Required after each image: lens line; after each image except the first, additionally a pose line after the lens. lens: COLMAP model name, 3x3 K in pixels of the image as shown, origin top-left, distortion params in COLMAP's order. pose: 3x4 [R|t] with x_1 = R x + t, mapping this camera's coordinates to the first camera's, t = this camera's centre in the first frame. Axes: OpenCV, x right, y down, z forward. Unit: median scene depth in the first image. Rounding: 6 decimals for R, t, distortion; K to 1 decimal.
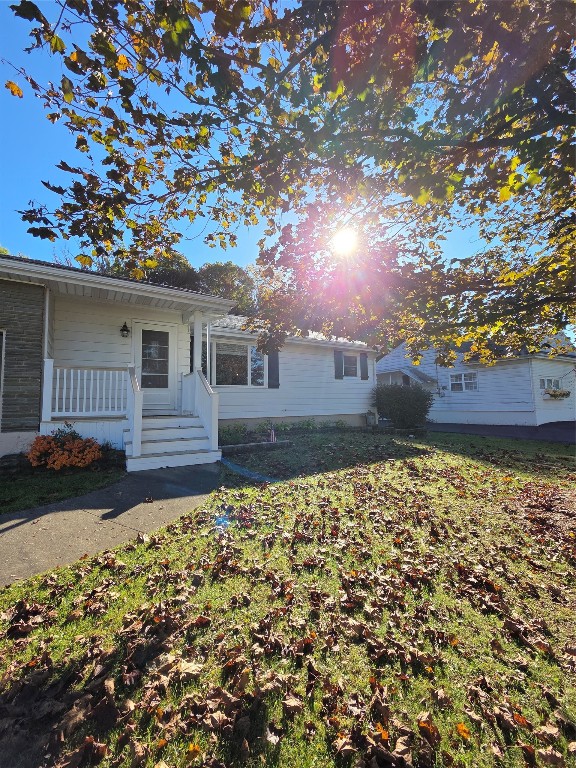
lens RADIAL K [[313.2, 0, 286.1], [0, 313.2, 381.3], [0, 0, 1]] dist [-0.000371, -0.000246]
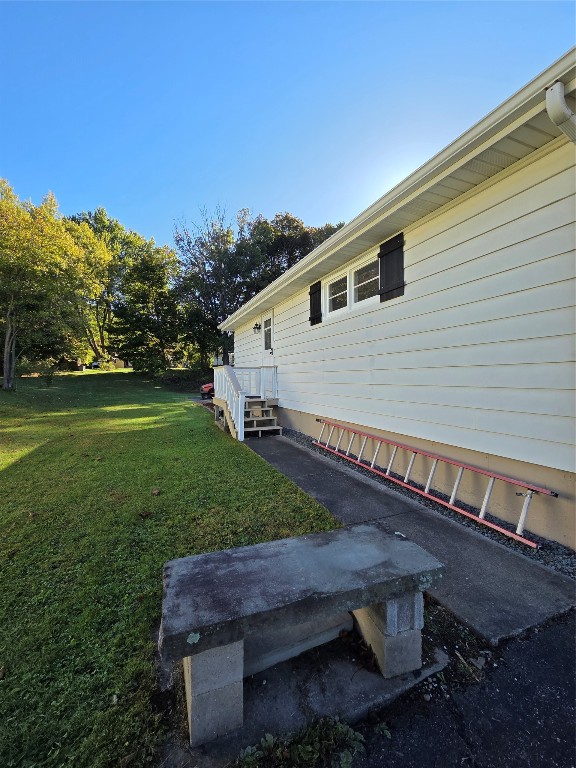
lens RADIAL K [[313.2, 0, 286.0], [0, 313.2, 380.2], [0, 0, 1]] dist [-0.000371, -0.000246]
pose [[0.985785, 0.008797, -0.167780, -0.875630], [0.007438, 0.995364, 0.095887, -0.022819], [0.167845, -0.095772, 0.981150, 0.087220]]
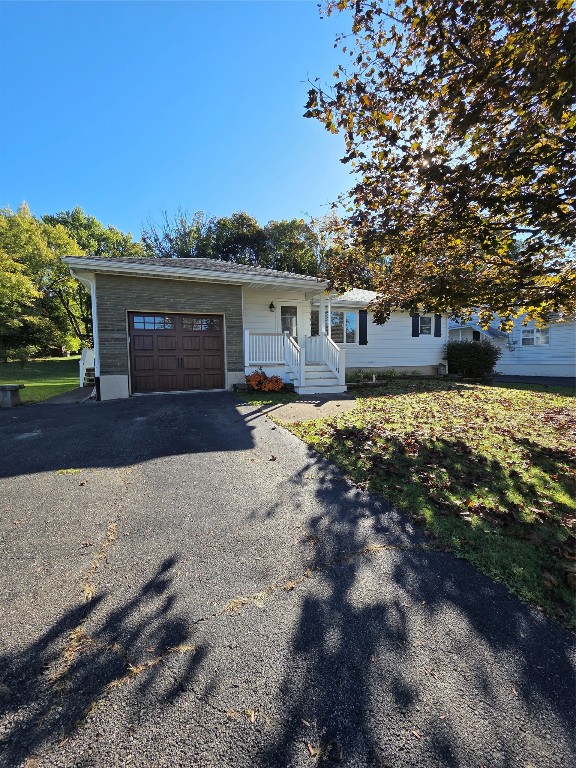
lens RADIAL K [[313.2, 0, 285.7], [0, 313.2, 382.3], [0, 0, 1]] dist [-0.000371, -0.000246]
pose [[0.984564, 0.011063, -0.174678, -0.130128], [0.014257, 0.989614, 0.143038, -0.014960], [0.174446, -0.143321, 0.974181, -0.336589]]
